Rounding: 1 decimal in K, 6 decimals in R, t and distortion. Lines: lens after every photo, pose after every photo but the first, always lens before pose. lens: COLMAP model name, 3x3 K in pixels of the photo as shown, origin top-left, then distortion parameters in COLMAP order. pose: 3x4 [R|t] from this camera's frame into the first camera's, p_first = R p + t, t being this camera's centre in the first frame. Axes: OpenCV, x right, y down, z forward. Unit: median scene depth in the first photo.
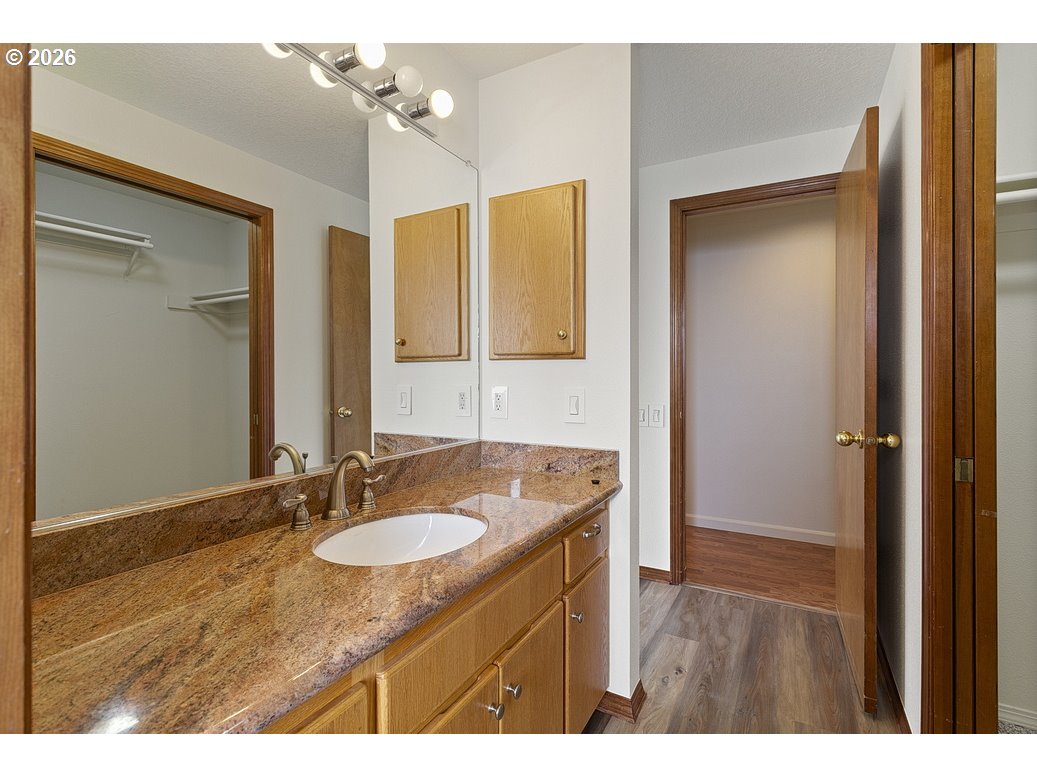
lens RADIAL K [[500.5, 0, 514.7], [0, 500.5, 375.5], [0, 0, 1]] dist [-0.001011, 0.000540]
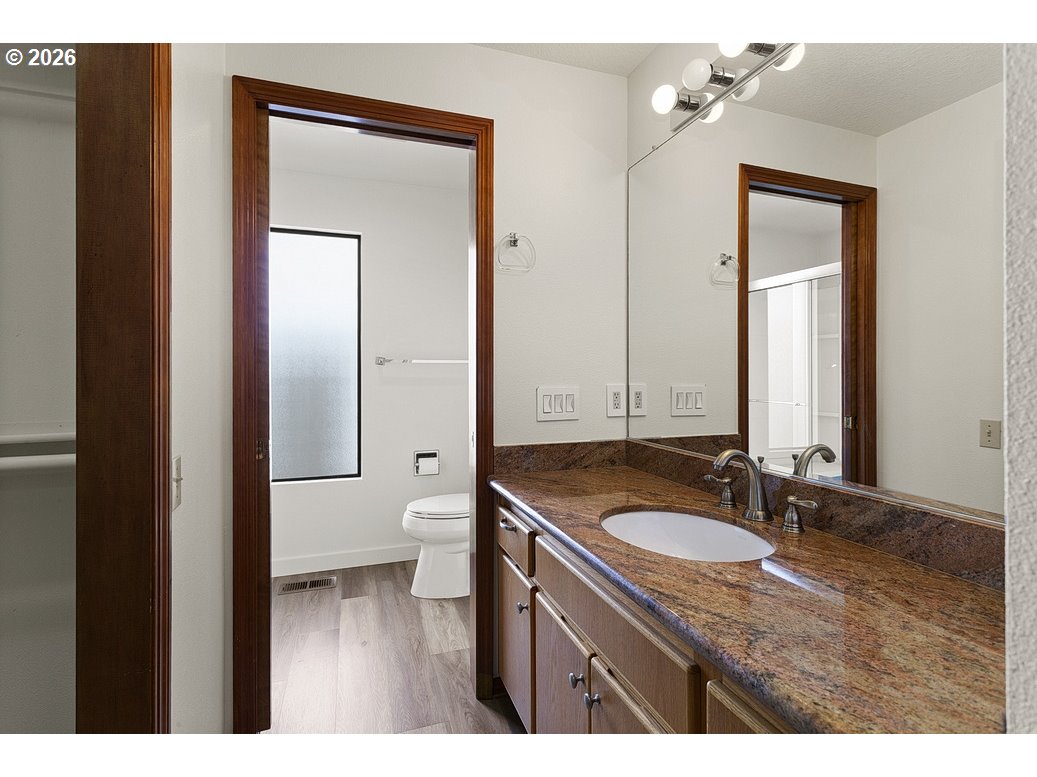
lens RADIAL K [[500.5, 0, 514.7], [0, 500.5, 375.5], [0, 0, 1]] dist [-0.001011, 0.000540]
pose [[-0.676453, -0.004059, -0.736475, 0.768428], [-0.009444, 0.999950, 0.003164, 0.006957], [0.736426, 0.009095, -0.676457, 1.477911]]
